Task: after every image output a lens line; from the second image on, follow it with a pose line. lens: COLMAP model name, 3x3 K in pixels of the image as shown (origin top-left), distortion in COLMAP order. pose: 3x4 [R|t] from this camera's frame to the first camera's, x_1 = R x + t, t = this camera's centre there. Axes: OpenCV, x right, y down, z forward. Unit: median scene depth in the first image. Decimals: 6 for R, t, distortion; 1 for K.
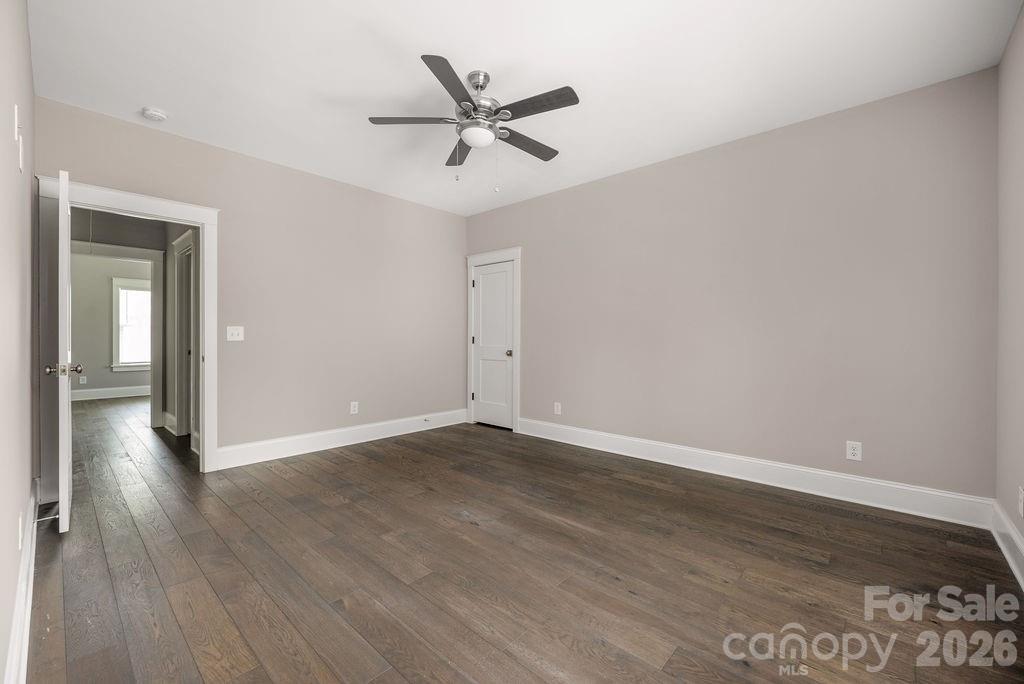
lens RADIAL K [[421.1, 0, 512.0], [0, 421.1, 342.0], [0, 0, 1]] dist [-0.002269, -0.000496]
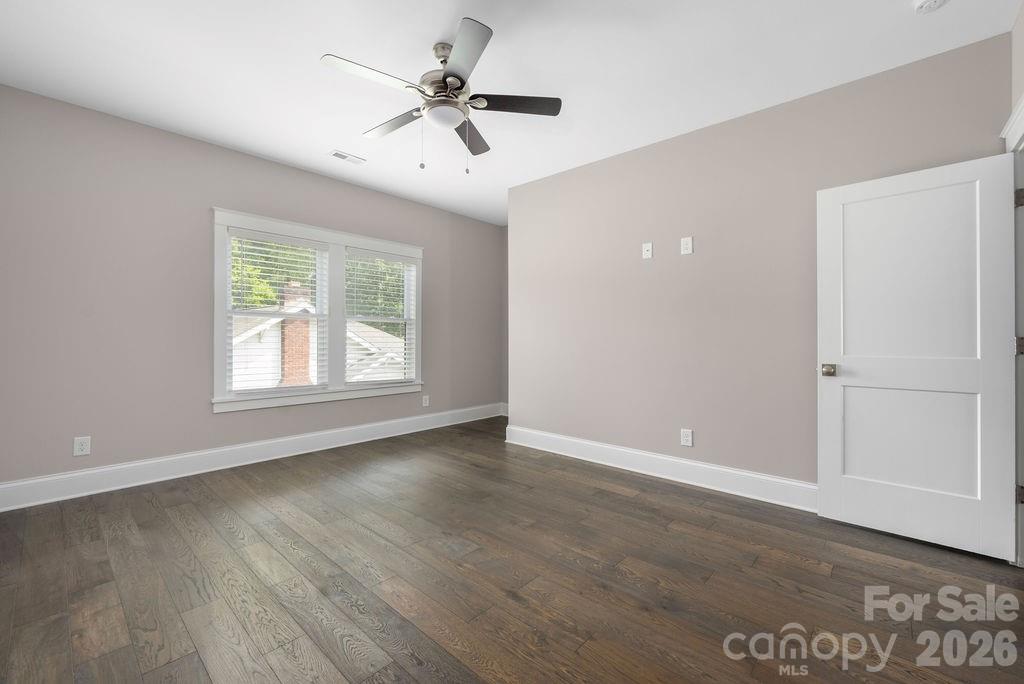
lens RADIAL K [[421.1, 0, 512.0], [0, 421.1, 342.0], [0, 0, 1]] dist [-0.002269, -0.000496]
pose [[-0.999931, -0.011742, -0.000133, -0.188143], [-0.011742, 0.999782, 0.017237, -0.013788], [-0.000069, 0.017238, -0.999851, 1.603396]]
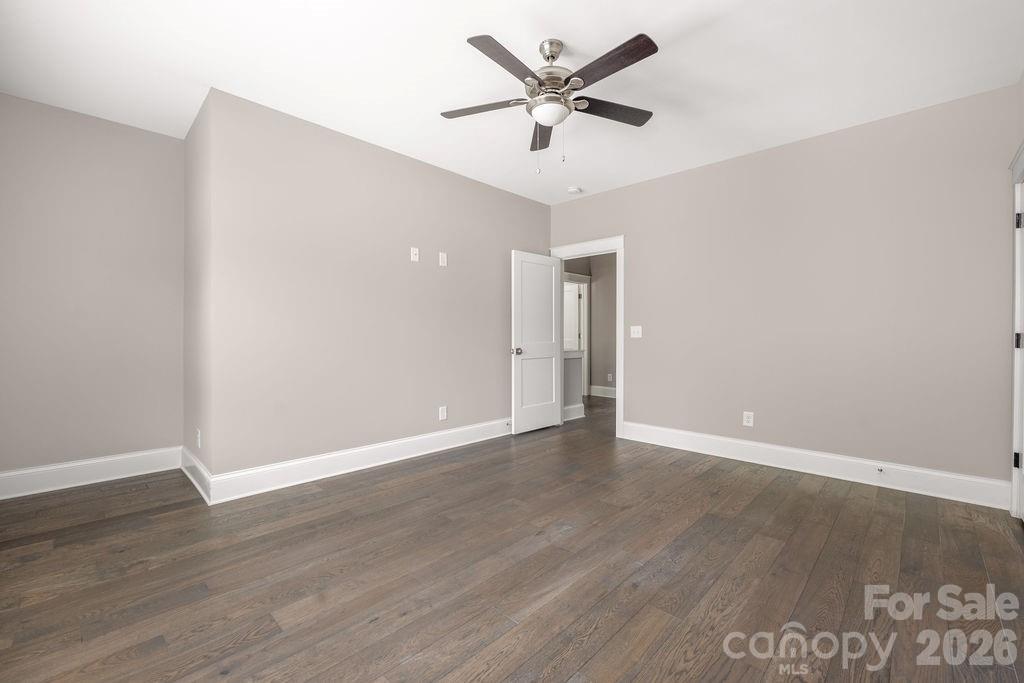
lens RADIAL K [[431.7, 0, 508.3], [0, 431.7, 337.8], [0, 0, 1]] dist [-0.001598, -0.000152]
pose [[-0.038763, 0.001265, -0.999248, 0.719492], [-0.009964, 0.999949, 0.001652, -0.001324], [0.999199, 0.010021, -0.038749, 0.798490]]
